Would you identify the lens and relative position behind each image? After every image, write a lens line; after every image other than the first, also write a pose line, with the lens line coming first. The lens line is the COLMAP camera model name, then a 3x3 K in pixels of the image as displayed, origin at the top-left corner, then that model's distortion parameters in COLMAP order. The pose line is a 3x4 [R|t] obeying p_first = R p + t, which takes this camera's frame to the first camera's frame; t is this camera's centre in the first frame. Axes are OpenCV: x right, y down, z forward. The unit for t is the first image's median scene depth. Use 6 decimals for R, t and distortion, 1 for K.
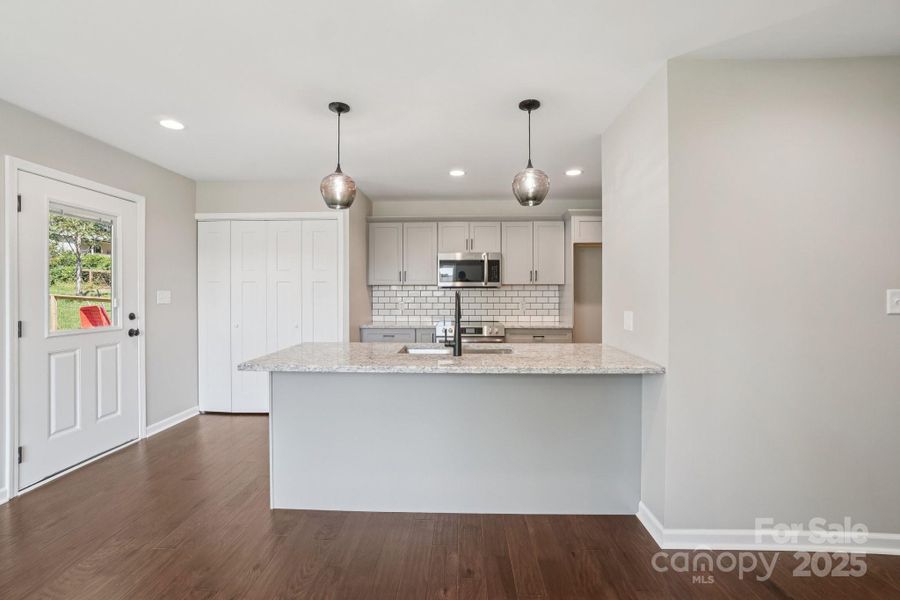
lens RADIAL K [[408.0, 0, 450.9], [0, 408.0, 296.2], [0, 0, 1]] dist [-0.000272, 0.000098]
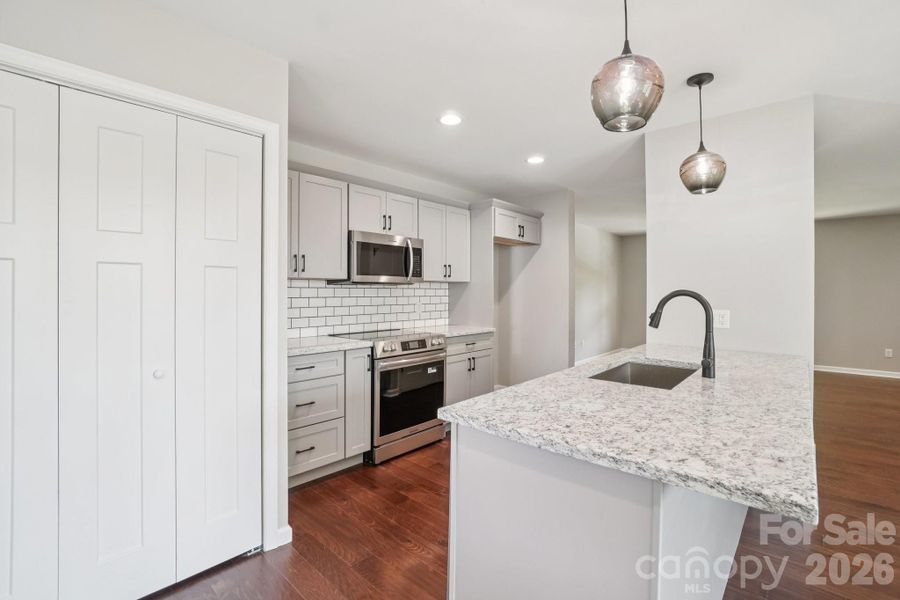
lens RADIAL K [[427.0, 0, 449.8], [0, 427.0, 289.4], [0, 0, 1]] dist [-0.001914, -0.000112]
pose [[0.625763, 0.005762, 0.779992, -0.467905], [0.004812, 0.999925, -0.011246, -0.002885], [-0.779999, 0.010791, 0.625688, 0.456682]]
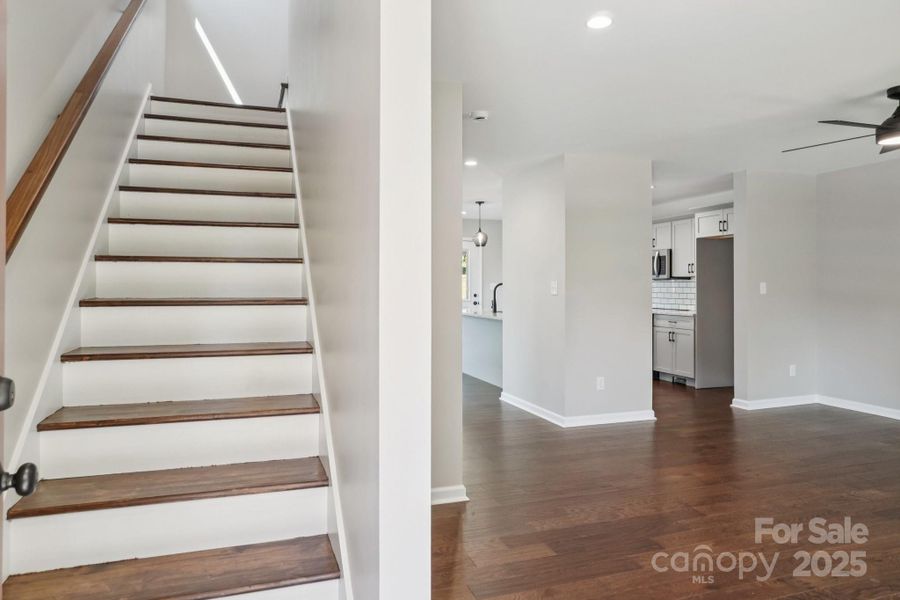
lens RADIAL K [[591.8, 0, 449.5], [0, 591.8, 284.9], [0, 0, 1]] dist [-0.000180, 0.000068]
pose [[0.348925, -0.002283, -0.937148, 1.465054], [-0.005764, 0.999973, -0.004583, 0.005349], [0.937133, 0.007001, 0.348902, -0.161436]]
